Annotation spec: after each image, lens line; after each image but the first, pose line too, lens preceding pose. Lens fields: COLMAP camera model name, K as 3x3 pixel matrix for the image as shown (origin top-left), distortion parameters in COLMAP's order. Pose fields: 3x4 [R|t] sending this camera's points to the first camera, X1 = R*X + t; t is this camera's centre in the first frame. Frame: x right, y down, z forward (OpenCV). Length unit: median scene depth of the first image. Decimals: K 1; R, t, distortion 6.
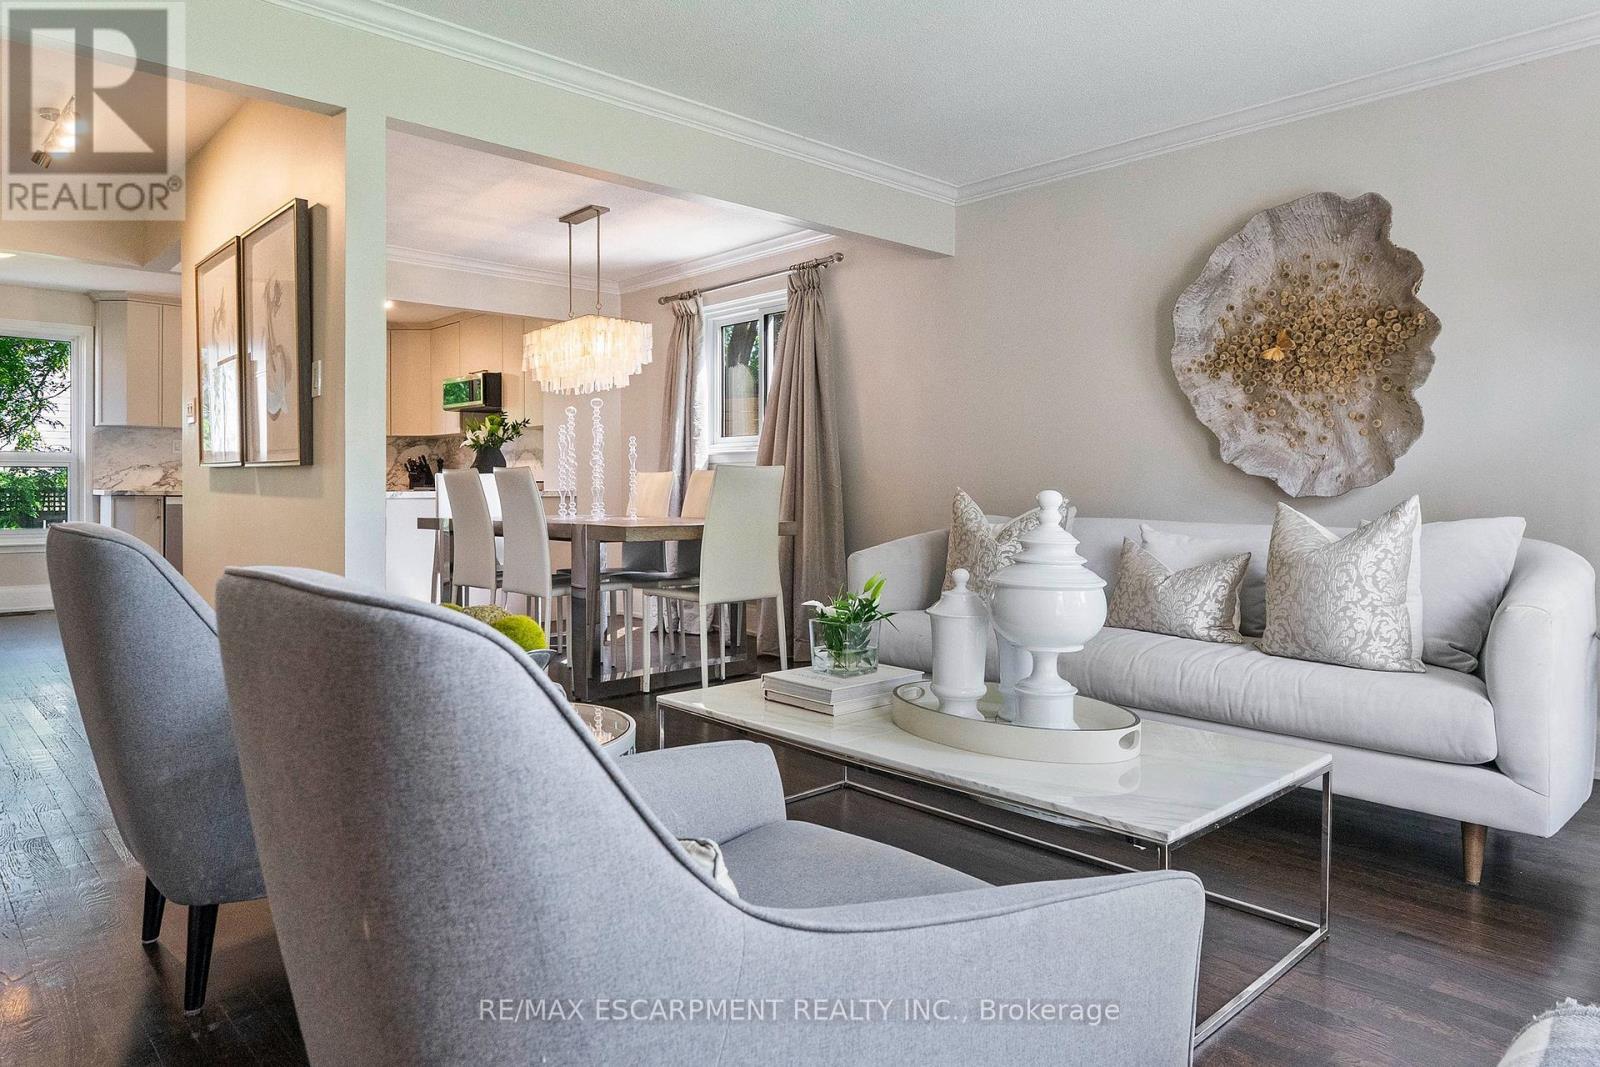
lens RADIAL K [[996.5, 0, 792.3], [0, 996.5, 533.9], [0, 0, 1]] dist [-0.000696, -0.000073]
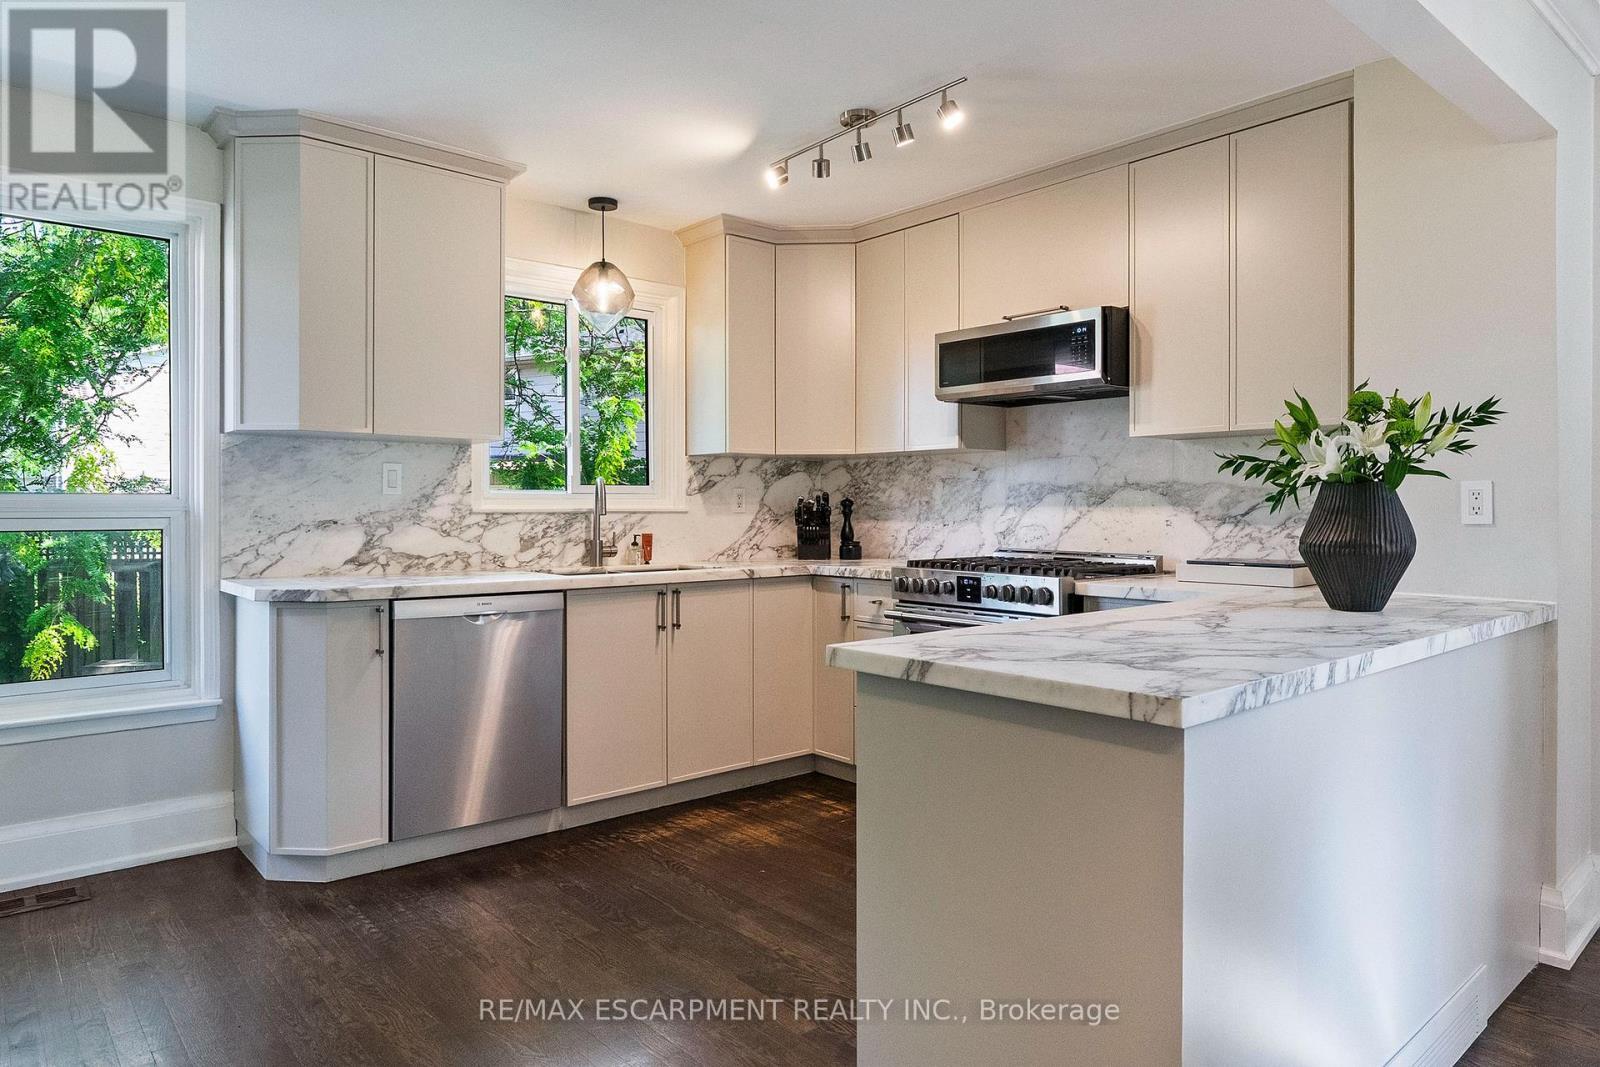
lens RADIAL K [[996.5, 0, 792.3], [0, 996.5, 533.9], [0, 0, 1]] dist [-0.000696, -0.000073]
pose [[0.998923, -0.000302, -0.046391, -0.423781], [-0.000769, 0.999734, -0.023067, -0.053120], [0.046385, 0.023078, 0.998657, 0.566727]]
